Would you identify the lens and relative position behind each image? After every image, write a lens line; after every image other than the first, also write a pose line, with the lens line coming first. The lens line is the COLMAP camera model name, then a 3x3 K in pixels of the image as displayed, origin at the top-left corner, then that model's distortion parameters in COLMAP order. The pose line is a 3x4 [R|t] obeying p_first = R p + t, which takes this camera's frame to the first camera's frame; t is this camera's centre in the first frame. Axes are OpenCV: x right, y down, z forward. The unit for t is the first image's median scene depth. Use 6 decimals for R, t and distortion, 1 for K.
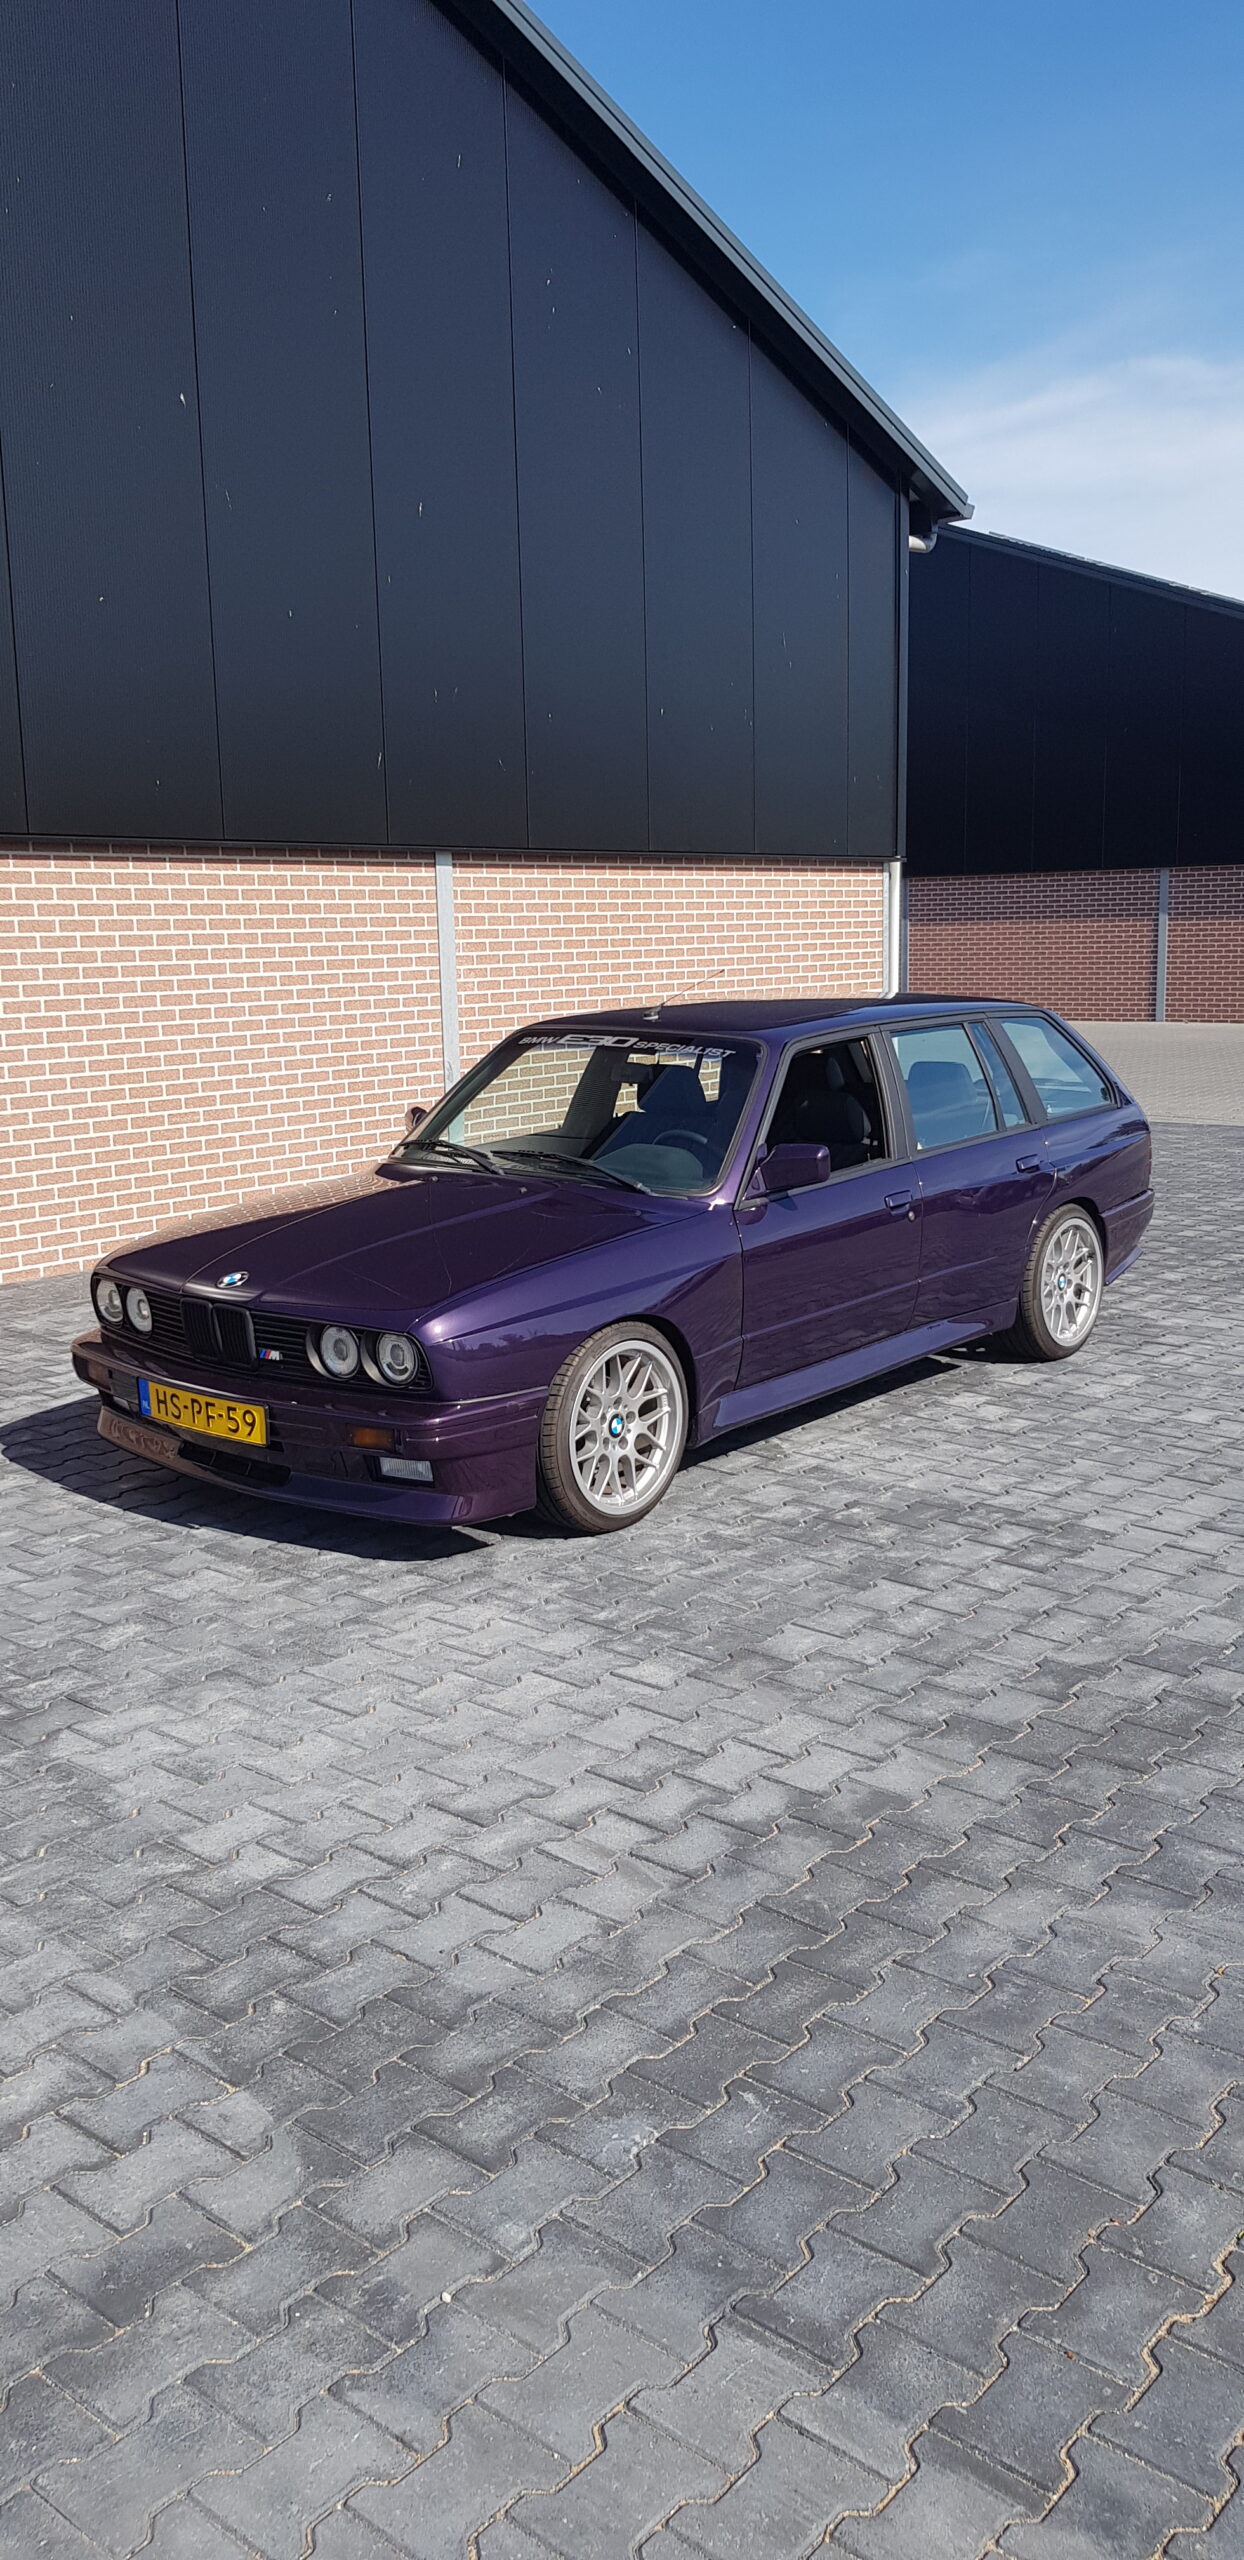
lens RADIAL K [[2009.9, 0, 627.0], [0, 2009.9, 1292.8], [0, 0, 1]] dist [0.065602, -0.024561]
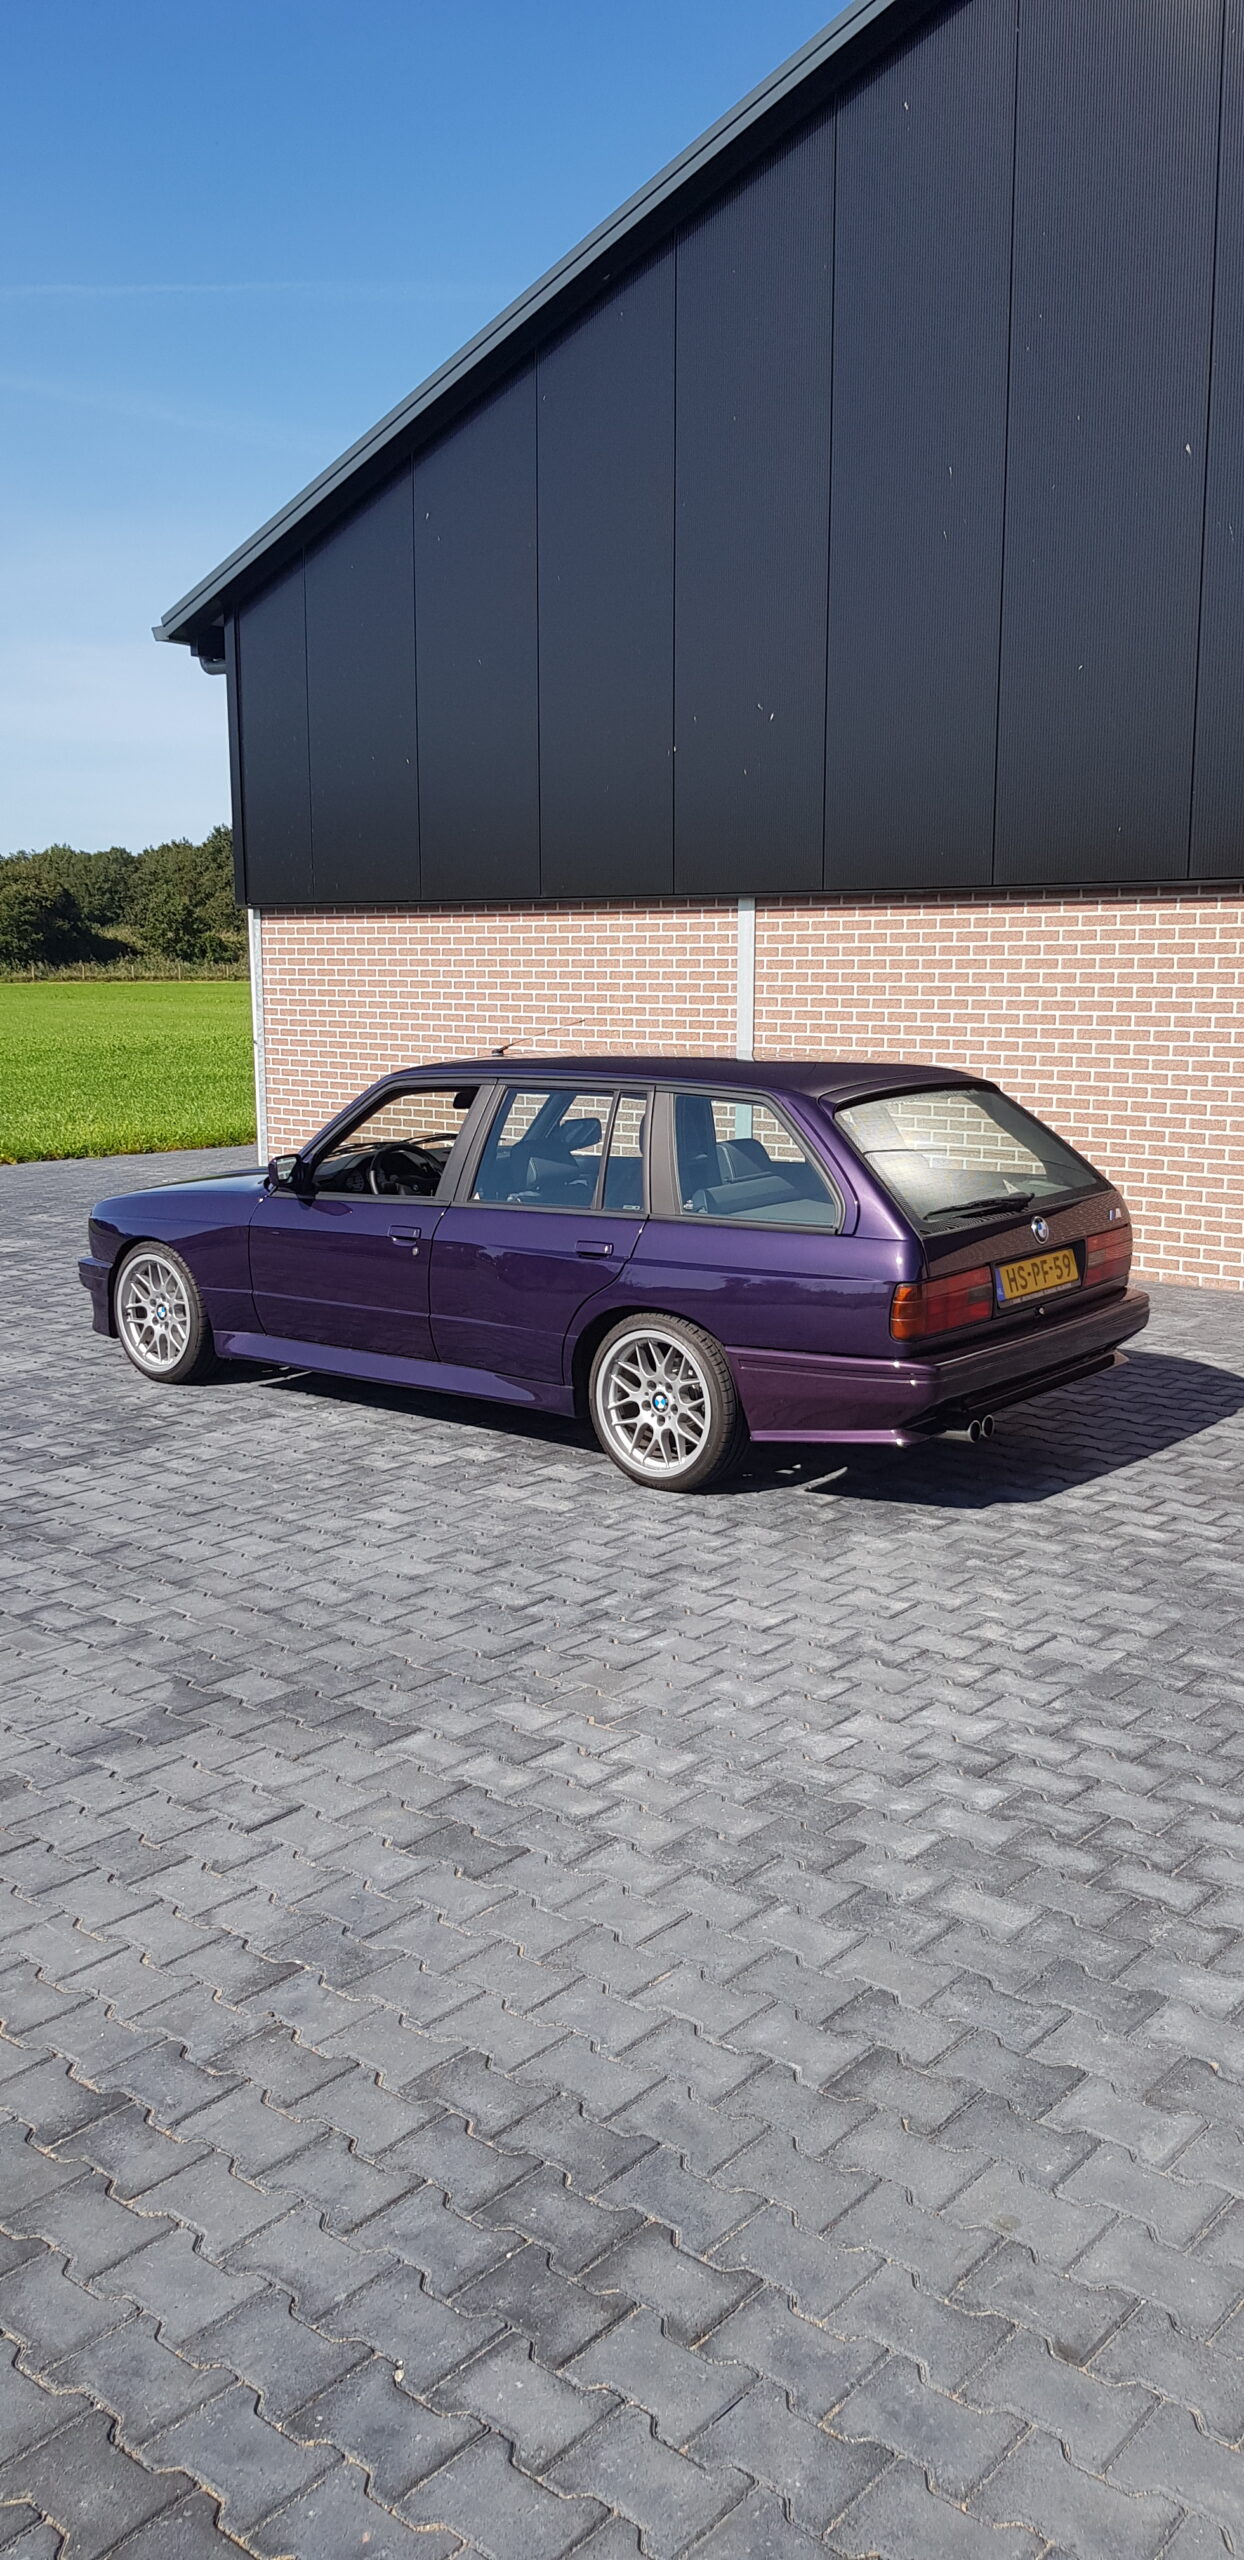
lens RADIAL K [[2009.9, 0, 626.7], [0, 2009.9, 1270.6], [0, 0, 1]] dist [0.065602, -0.024561]
pose [[-0.027368, 0.164376, -0.986018, 1.343894], [-0.188861, 0.967773, 0.166577, -0.251926], [0.981622, 0.190779, 0.004559, 1.265903]]
